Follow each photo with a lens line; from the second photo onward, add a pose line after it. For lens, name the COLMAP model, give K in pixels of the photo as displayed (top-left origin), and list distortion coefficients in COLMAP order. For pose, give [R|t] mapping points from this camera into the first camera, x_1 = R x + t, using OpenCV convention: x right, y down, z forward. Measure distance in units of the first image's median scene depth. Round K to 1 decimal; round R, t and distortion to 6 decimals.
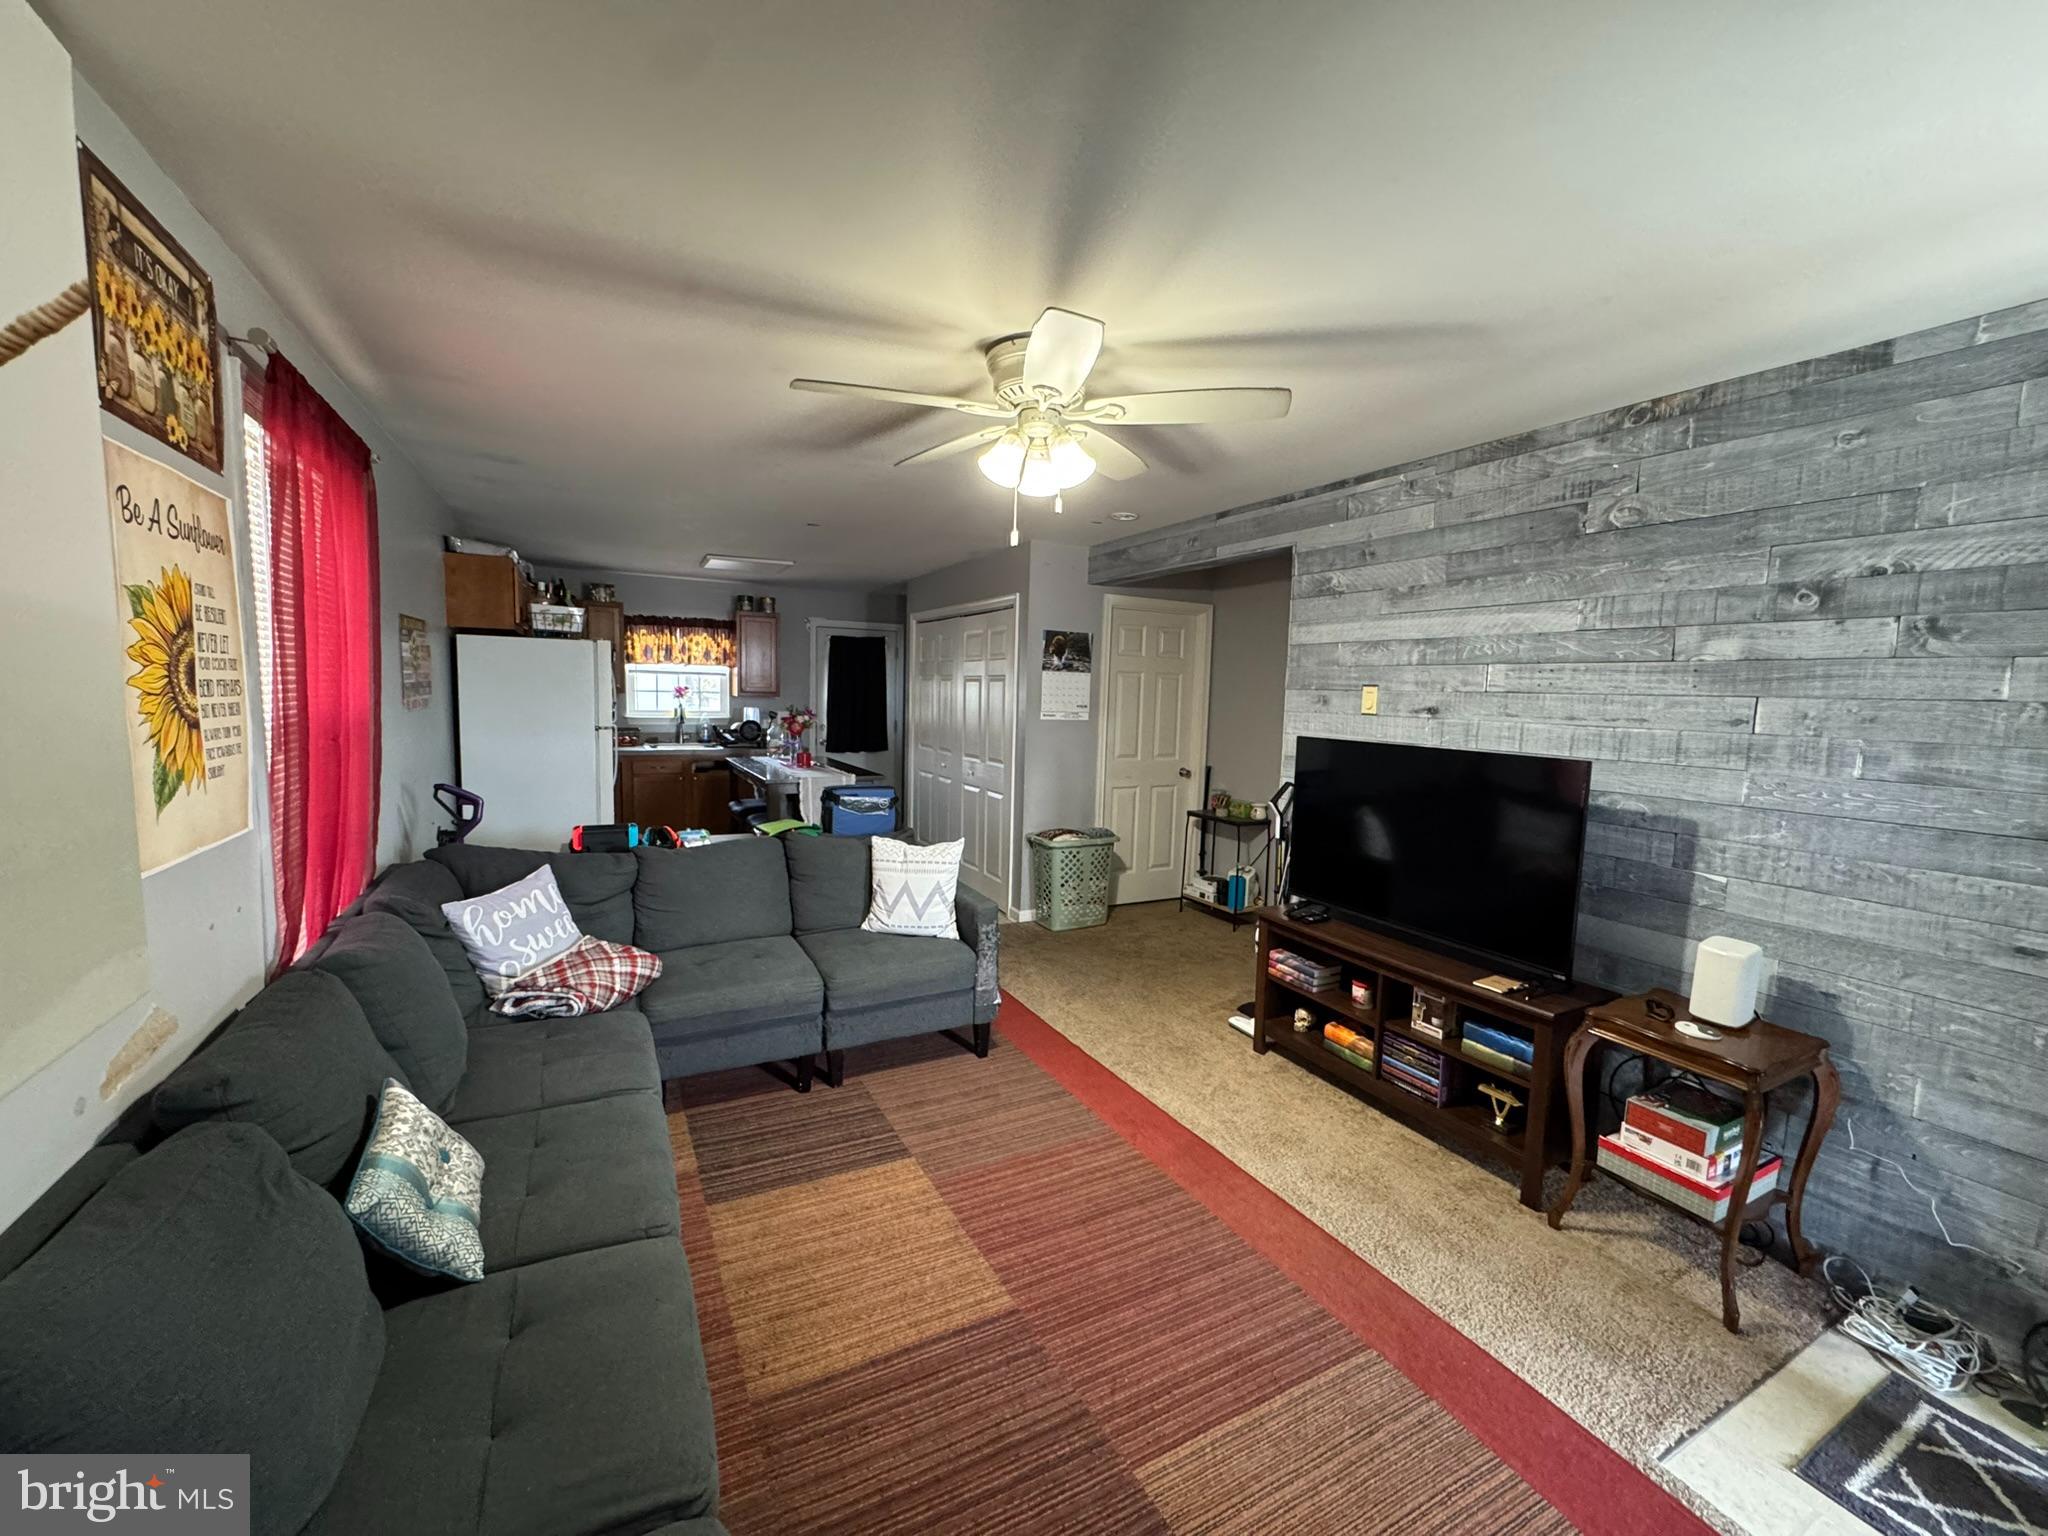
lens RADIAL K [[812.4, 0, 1020.3], [0, 812.4, 764.5], [0, 0, 1]] dist [-0.002009, 0.000286]
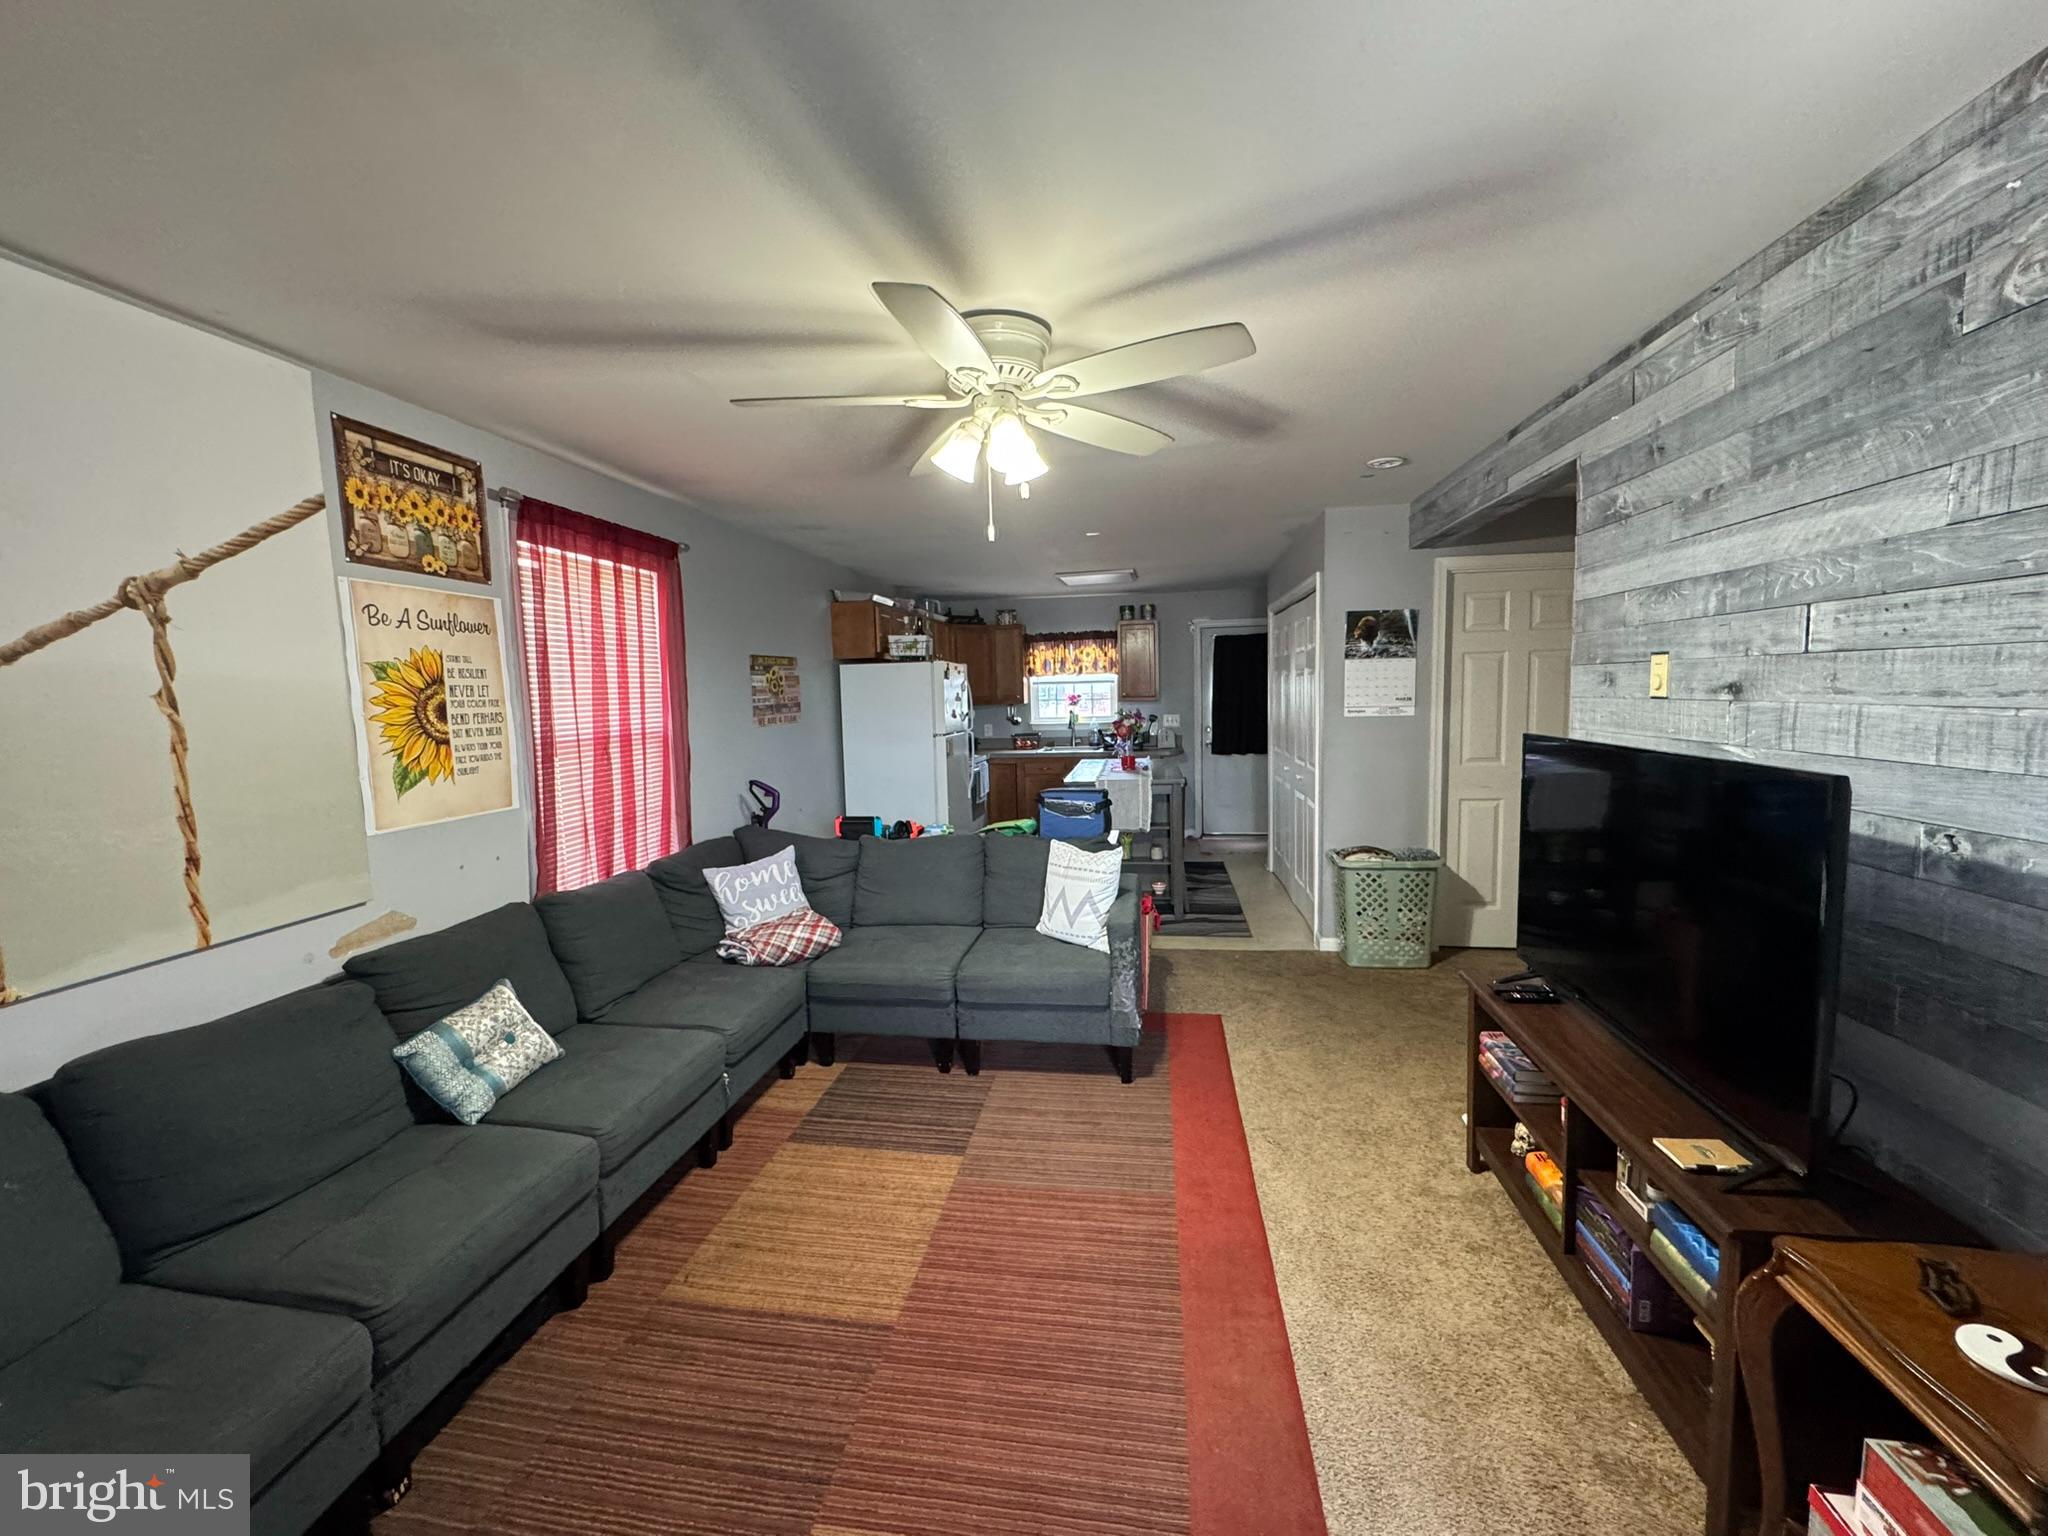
lens RADIAL K [[812.4, 0, 1029.8], [0, 812.4, 764.4], [0, 0, 1]] dist [-0.002009, 0.000286]
pose [[0.801542, 0.005823, -0.597910, 0.470964], [-0.006267, 0.999979, 0.001338, -0.007176], [0.597905, 0.002675, 0.801562, 0.206410]]
